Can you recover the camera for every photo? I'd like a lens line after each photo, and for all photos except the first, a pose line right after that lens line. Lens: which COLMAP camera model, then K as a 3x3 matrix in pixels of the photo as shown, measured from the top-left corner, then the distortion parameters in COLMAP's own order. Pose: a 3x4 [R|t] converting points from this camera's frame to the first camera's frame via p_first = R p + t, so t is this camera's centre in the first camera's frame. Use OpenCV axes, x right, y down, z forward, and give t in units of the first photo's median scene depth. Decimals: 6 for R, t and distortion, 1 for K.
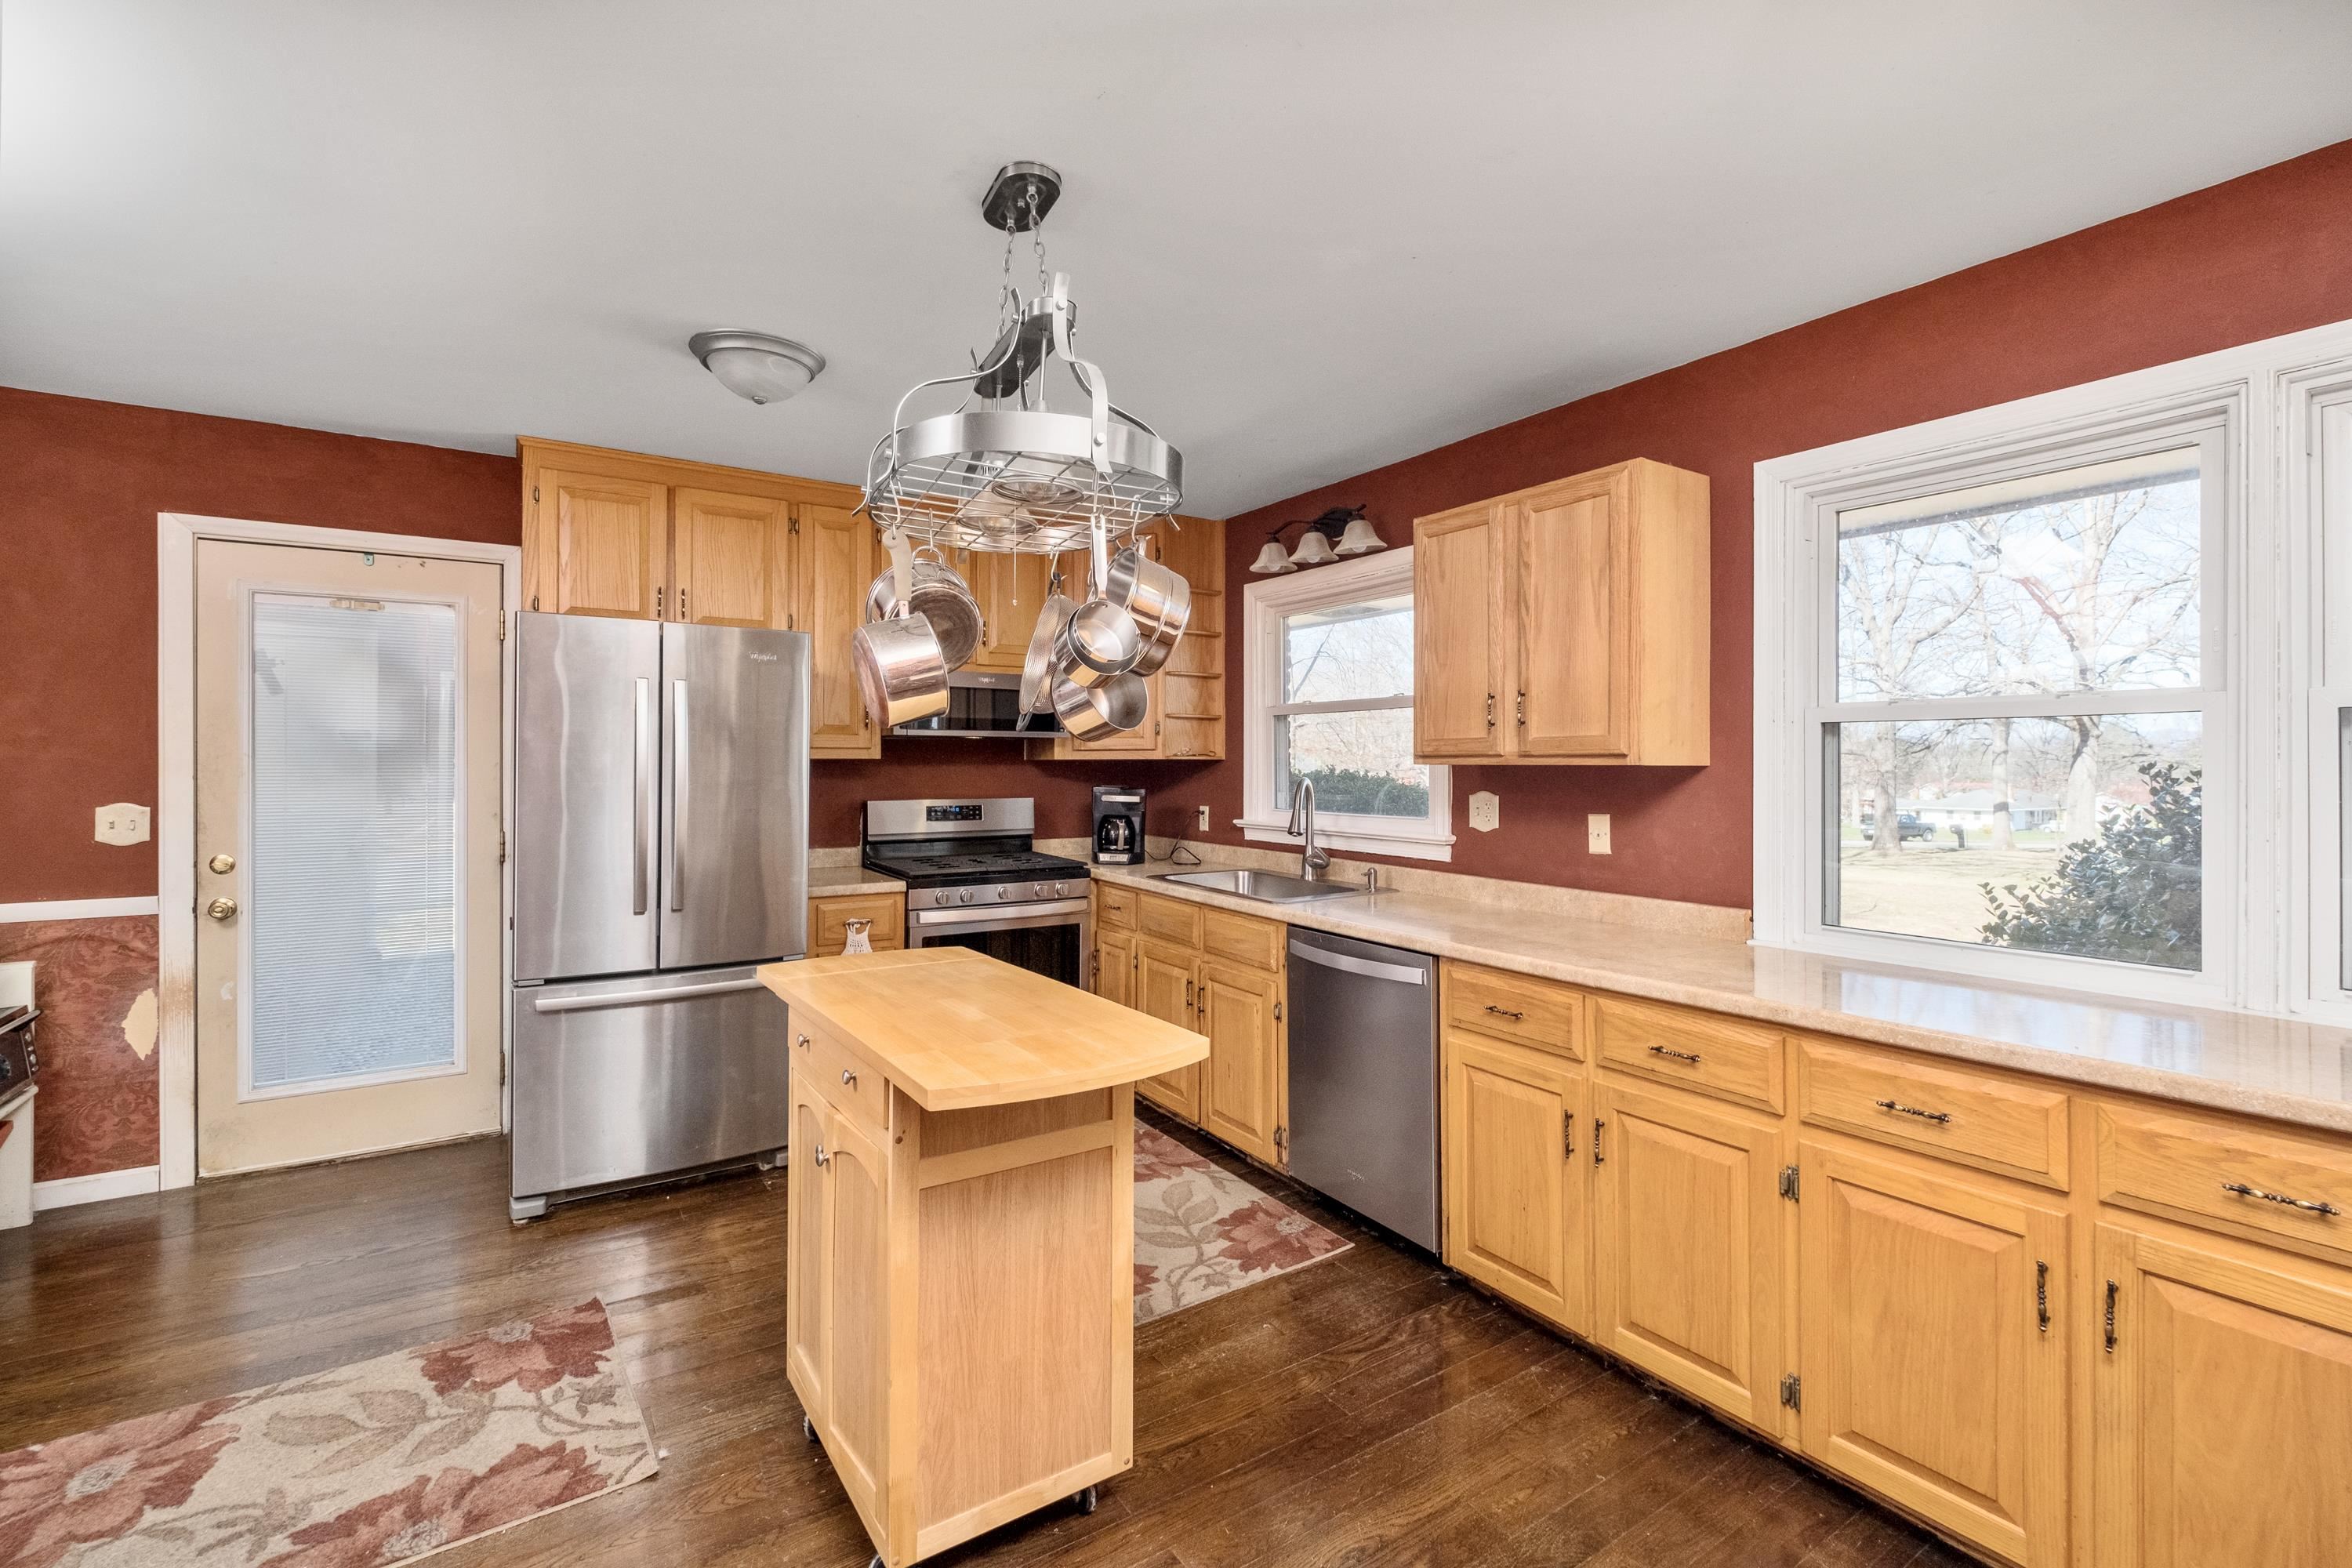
lens RADIAL K [[1031.2, 0, 1172.7], [0, 1031.2, 767.7], [0, 0, 1]] dist [-0.001447, -0.000201]
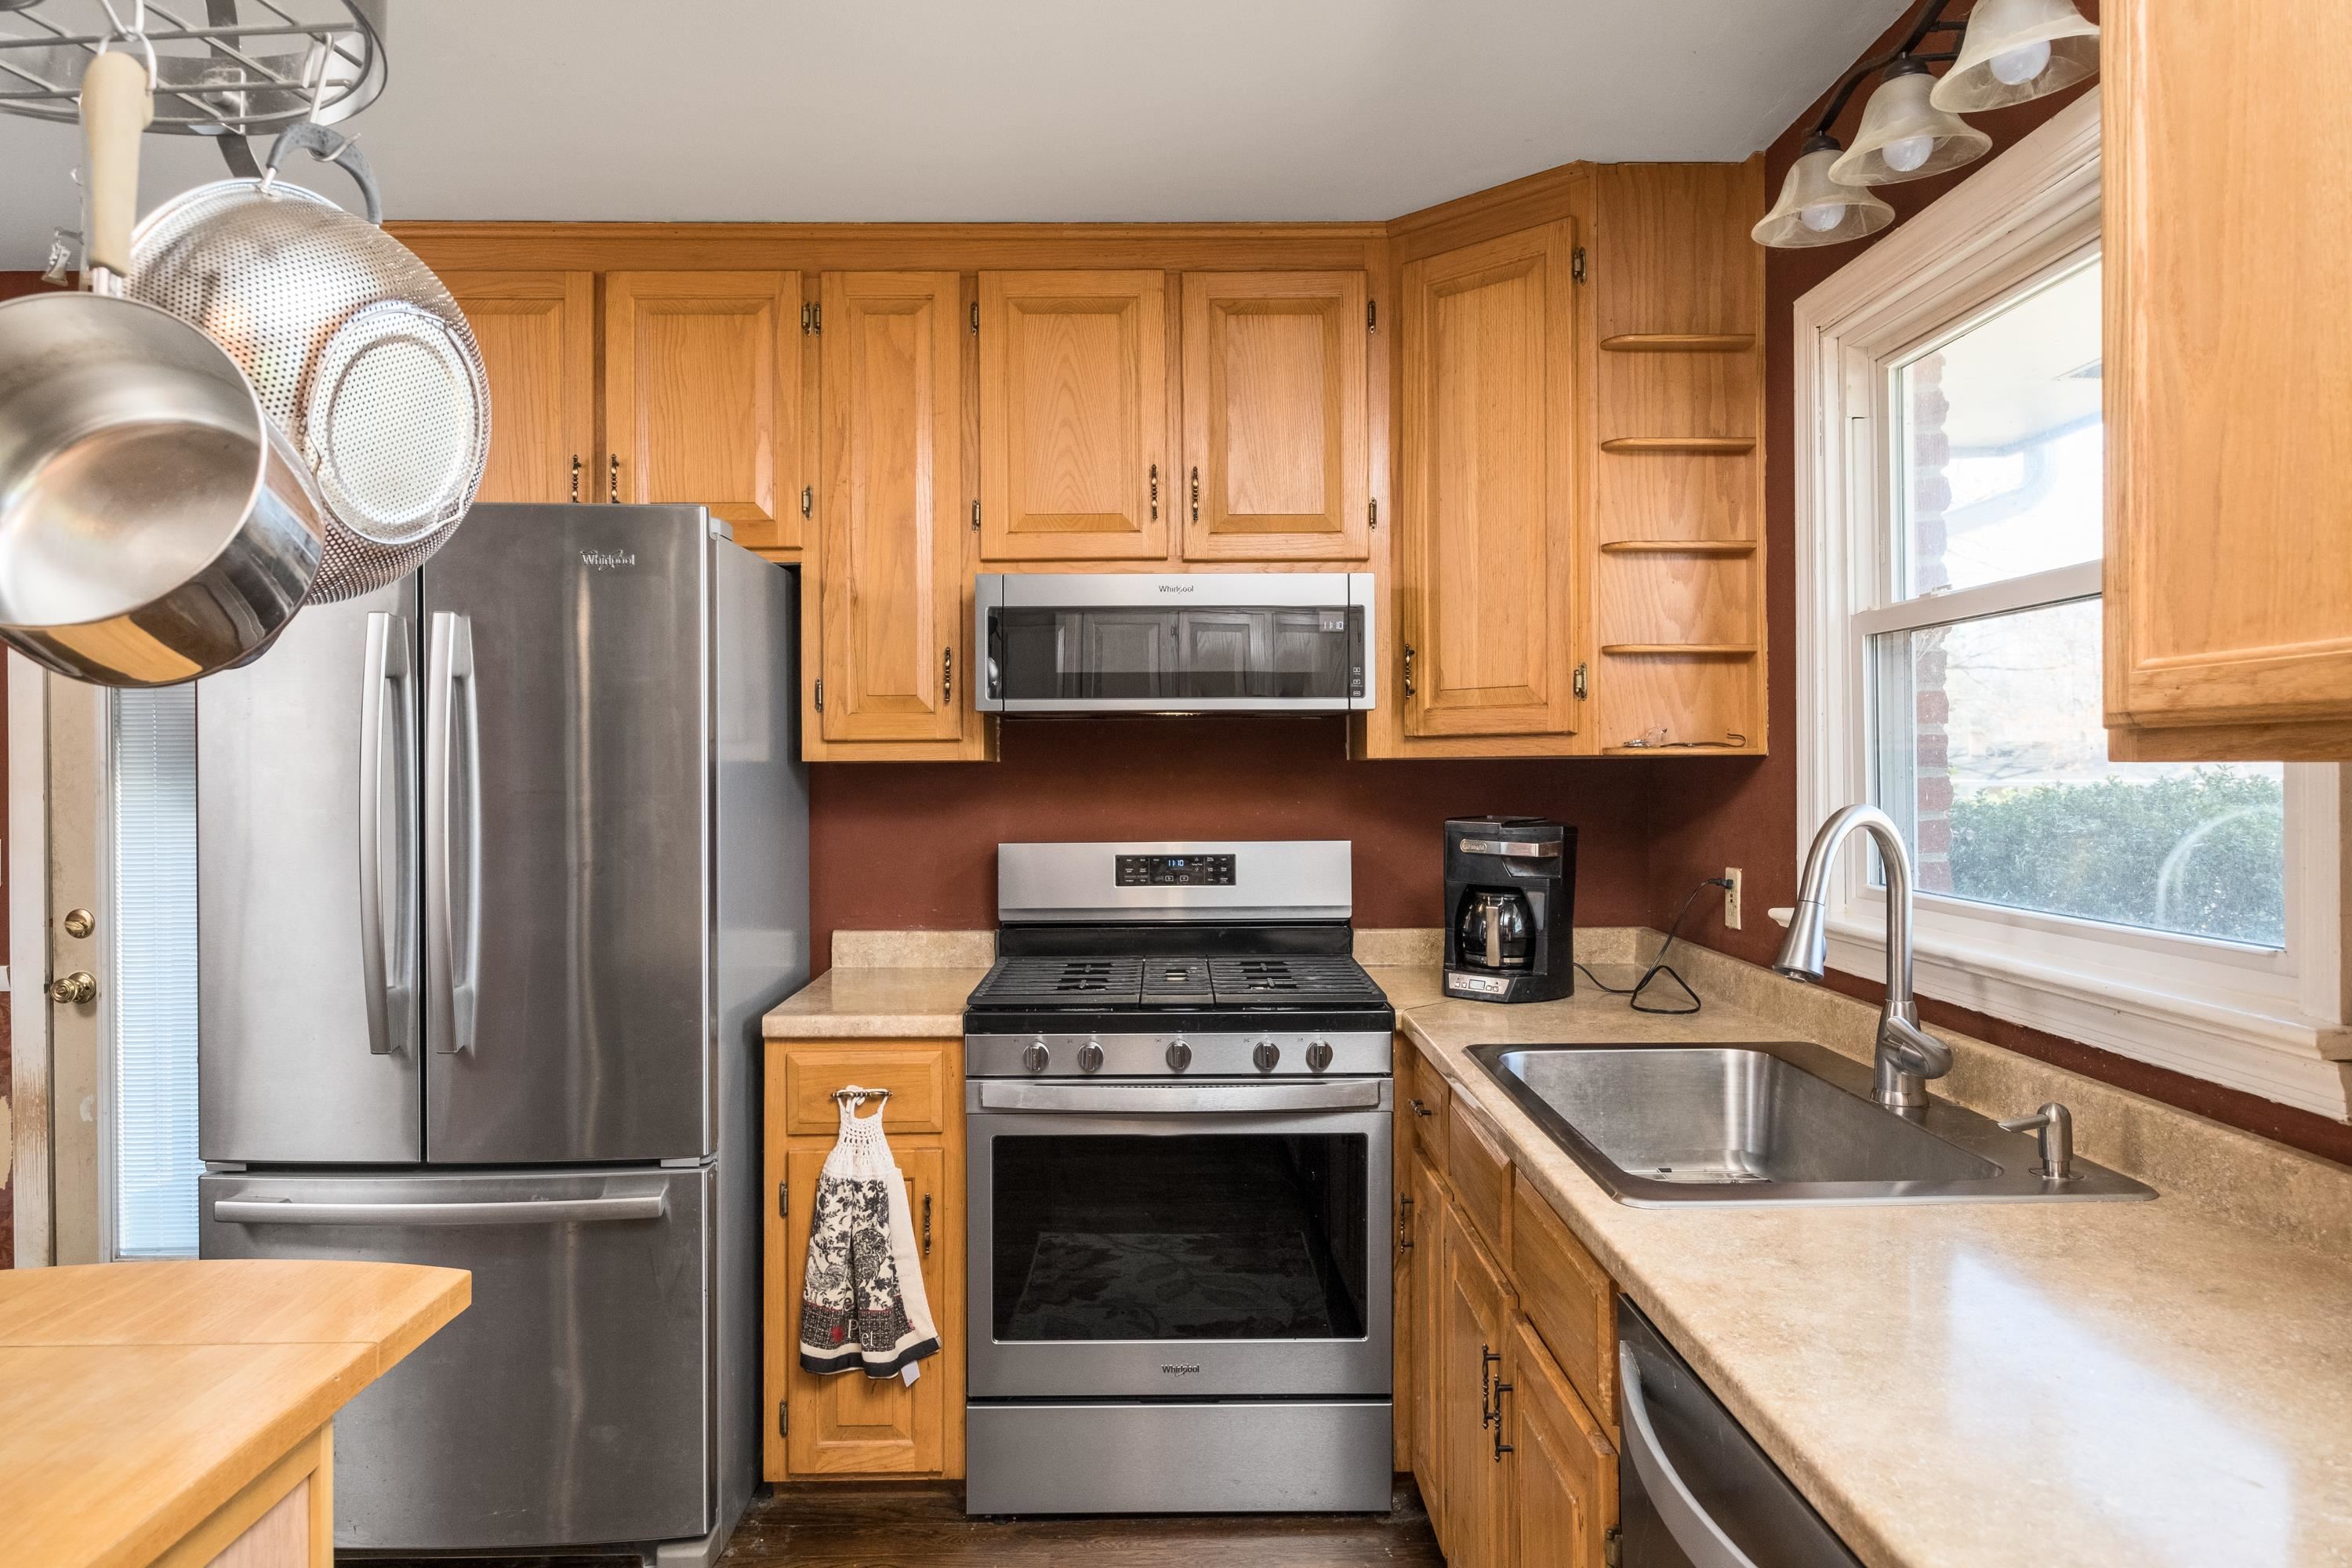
lens RADIAL K [[1509.5, 0, 1177.3], [0, 1509.5, 782.4], [0, 0, 1]] dist [0.004104, 0.001547]
pose [[0.848241, -0.001725, -0.529607, 0.213690], [0.004840, 0.999978, 0.004495, -0.001334], [0.529588, -0.006376, 0.848231, 0.488962]]
